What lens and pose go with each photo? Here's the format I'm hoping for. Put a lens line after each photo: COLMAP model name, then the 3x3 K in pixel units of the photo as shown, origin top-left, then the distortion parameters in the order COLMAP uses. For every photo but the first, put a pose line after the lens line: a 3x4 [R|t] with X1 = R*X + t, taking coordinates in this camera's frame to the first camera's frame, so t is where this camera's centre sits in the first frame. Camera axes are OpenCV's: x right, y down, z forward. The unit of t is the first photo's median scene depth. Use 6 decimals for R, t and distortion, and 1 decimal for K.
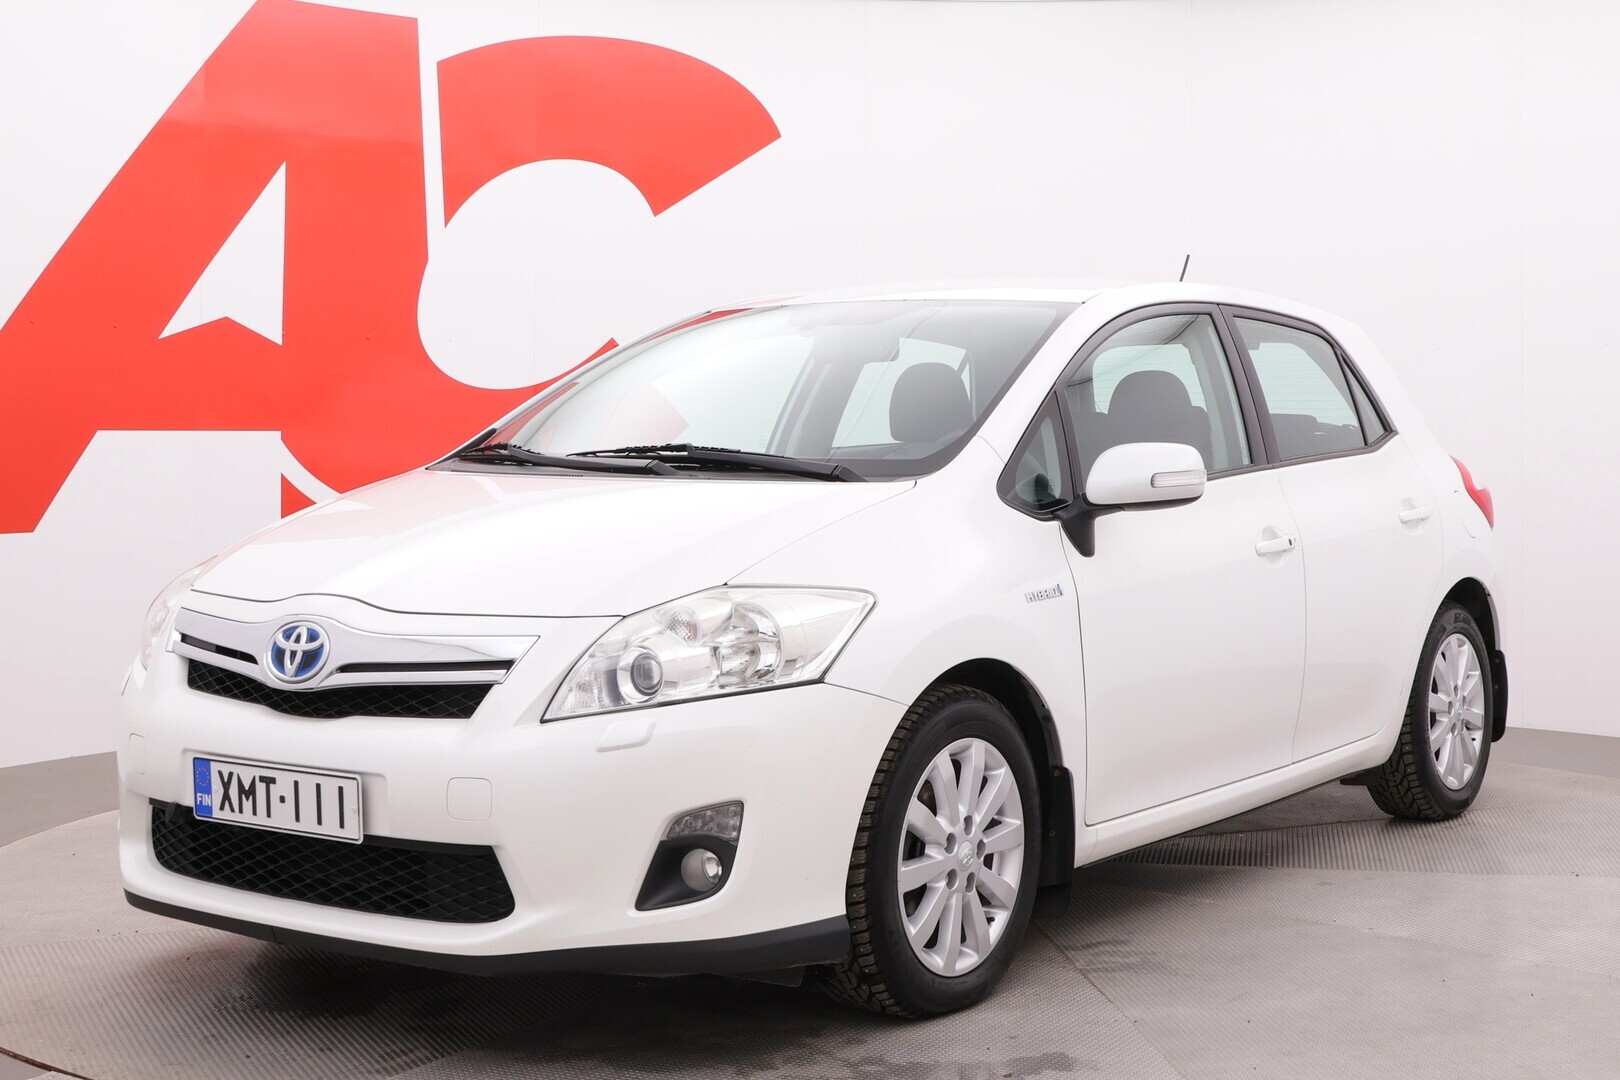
lens RADIAL K [[1463.9, 0, 810.0], [0, 1463.9, 540.0], [0, 0, 1]] dist [0.086363, -0.018572]
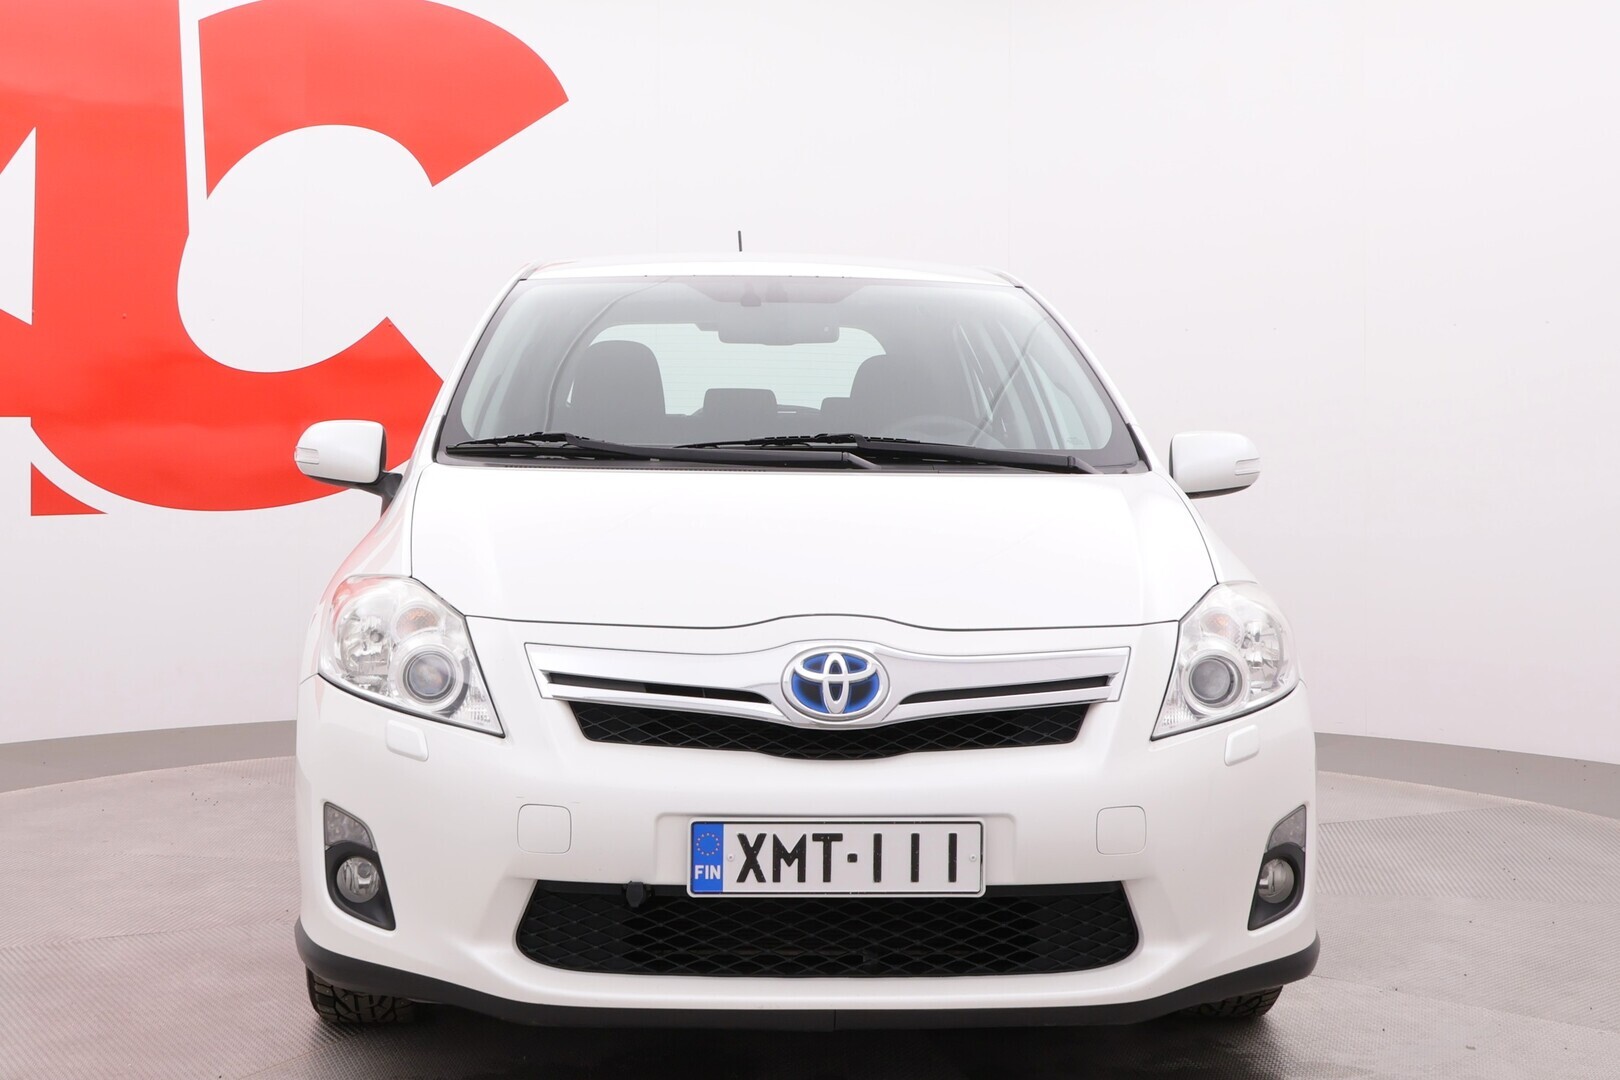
lens RADIAL K [[1463.9, 0, 810.0], [0, 1463.9, 540.0], [0, 0, 1]] dist [0.086363, -0.018572]
pose [[0.891737, -0.033256, 0.451331, -0.737157], [0.028555, 0.999444, 0.017226, -0.021778], [-0.451652, -0.002473, 0.892191, 0.256881]]
